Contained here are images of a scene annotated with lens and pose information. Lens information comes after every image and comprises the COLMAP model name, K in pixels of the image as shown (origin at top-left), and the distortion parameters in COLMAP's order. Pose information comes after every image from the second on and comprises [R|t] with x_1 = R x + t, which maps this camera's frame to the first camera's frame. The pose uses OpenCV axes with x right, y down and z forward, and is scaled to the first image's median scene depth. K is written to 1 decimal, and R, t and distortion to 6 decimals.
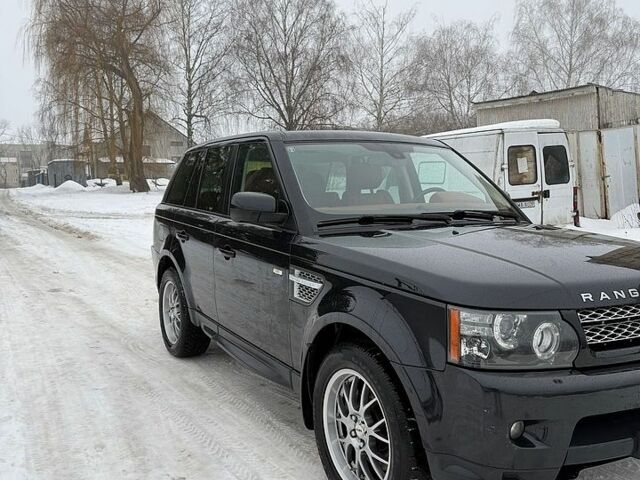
lens RADIAL K [[651.8, 0, 321.6], [0, 651.8, 241.8], [0, 0, 1]] dist [-0.005161, 0.000000]
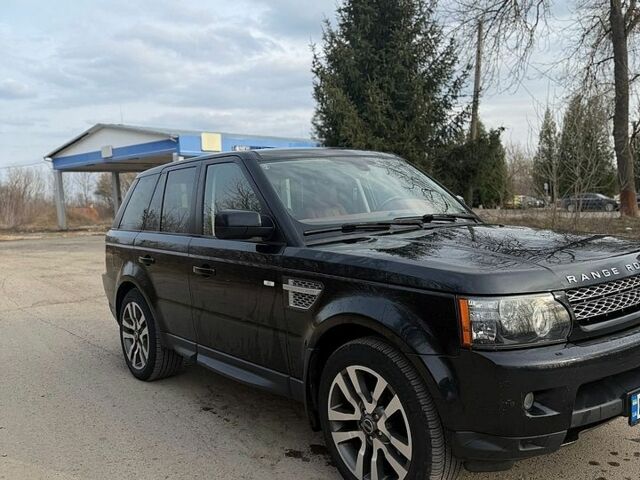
lens RADIAL K [[651.8, 0, 318.2], [0, 651.8, 243.3], [0, 0, 1]] dist [-0.005161, 0.000000]
pose [[0.982522, -0.065039, 0.174413, -0.222243], [0.070573, 0.997175, -0.025710, 0.019533], [-0.172248, 0.037569, 0.984337, -0.053172]]
